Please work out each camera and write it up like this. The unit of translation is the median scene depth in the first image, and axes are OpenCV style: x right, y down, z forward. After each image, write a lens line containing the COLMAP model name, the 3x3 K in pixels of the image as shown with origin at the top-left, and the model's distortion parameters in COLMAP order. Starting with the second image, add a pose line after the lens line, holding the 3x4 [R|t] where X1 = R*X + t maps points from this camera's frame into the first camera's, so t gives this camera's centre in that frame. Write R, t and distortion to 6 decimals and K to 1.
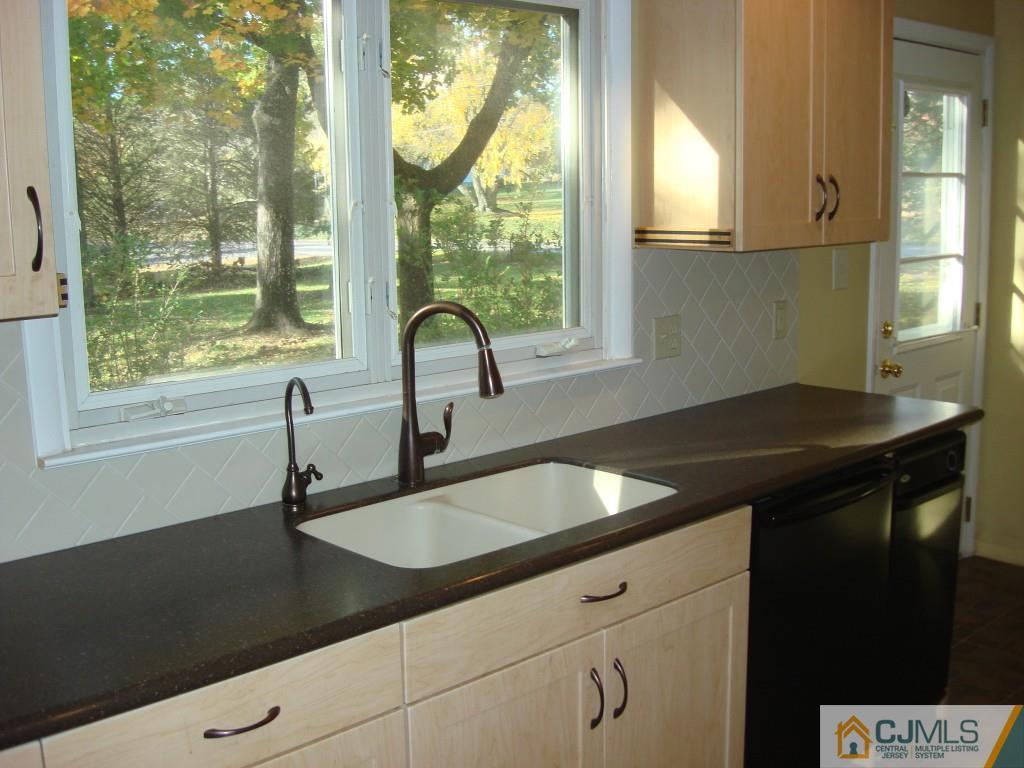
lens RADIAL K [[1139.6, 0, 512.0], [0, 1139.6, 384.0], [0, 0, 1]] dist [-0.058807, -0.196318]
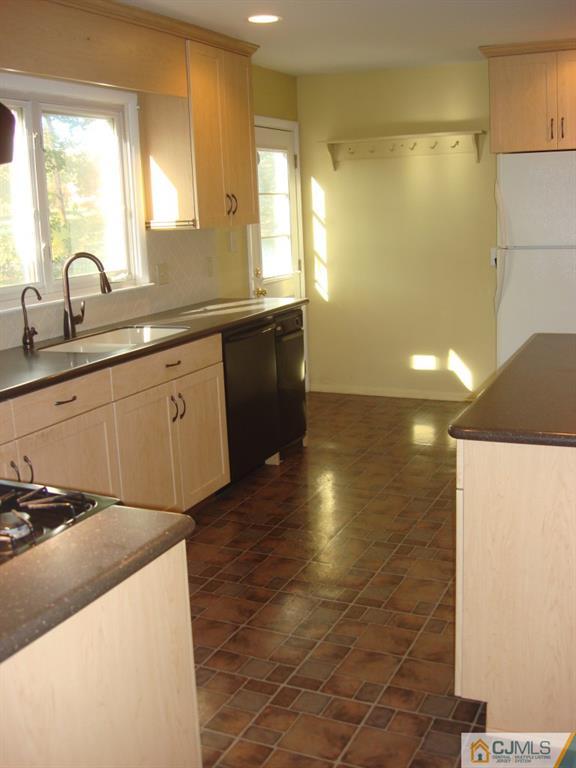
lens RADIAL K [[854.7, 0, 288.0], [0, 854.7, 384.0], [0, 0, 1]] dist [-0.058807, -0.196318]
pose [[0.922601, -0.102268, 0.371952, -0.312047], [0.094377, 0.994756, 0.039411, 0.146449], [-0.374032, -0.001257, 0.927415, -0.653242]]
